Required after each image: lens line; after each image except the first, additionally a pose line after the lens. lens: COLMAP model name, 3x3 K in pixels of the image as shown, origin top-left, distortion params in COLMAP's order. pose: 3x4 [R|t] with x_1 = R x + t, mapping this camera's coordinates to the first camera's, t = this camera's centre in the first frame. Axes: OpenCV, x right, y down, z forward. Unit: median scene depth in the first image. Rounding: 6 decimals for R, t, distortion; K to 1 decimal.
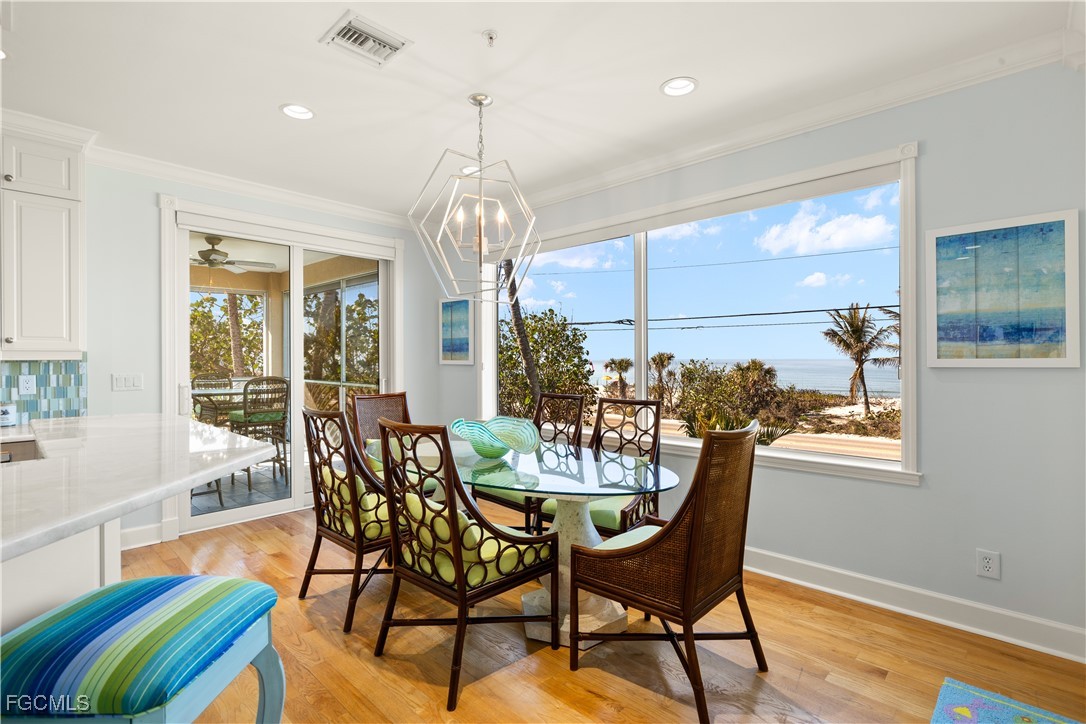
lens RADIAL K [[513.1, 0, 543.0], [0, 513.1, 360.8], [0, 0, 1]] dist [-0.000638, -0.000135]
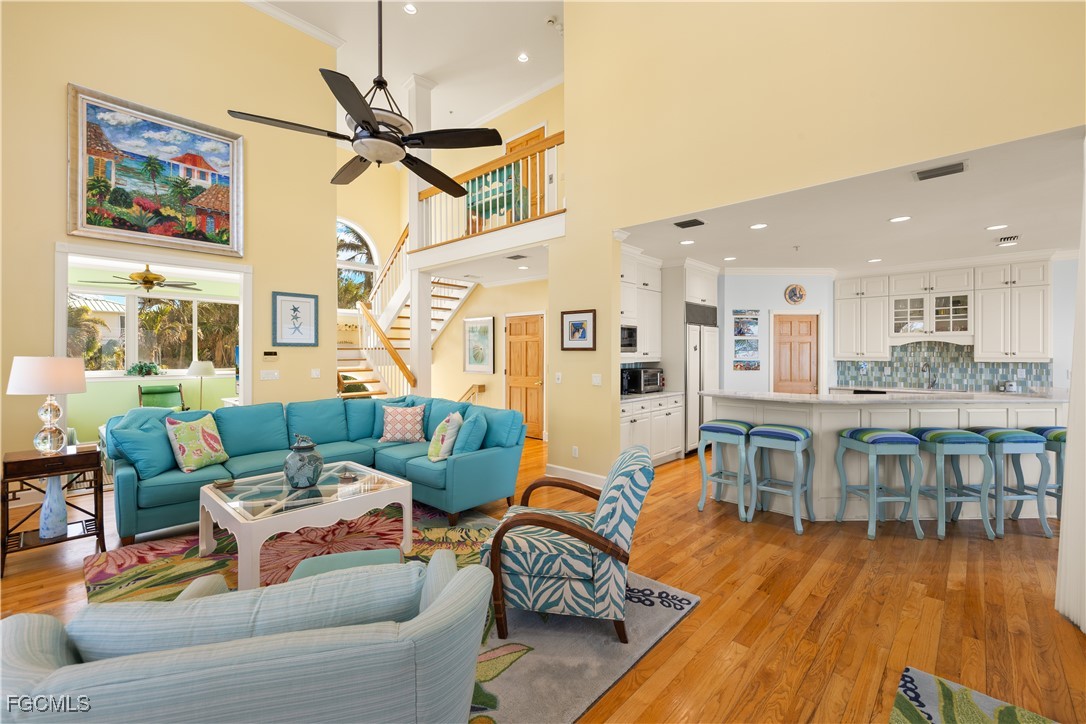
lens RADIAL K [[463.9, 0, 536.9], [0, 463.9, 355.2], [0, 0, 1]] dist [0.003496, -0.000608]
pose [[-0.001493, 0.007538, -0.999970, 0.969750], [-0.002447, 0.999969, 0.007542, -0.040384], [0.999996, 0.002458, -0.001475, -1.052164]]
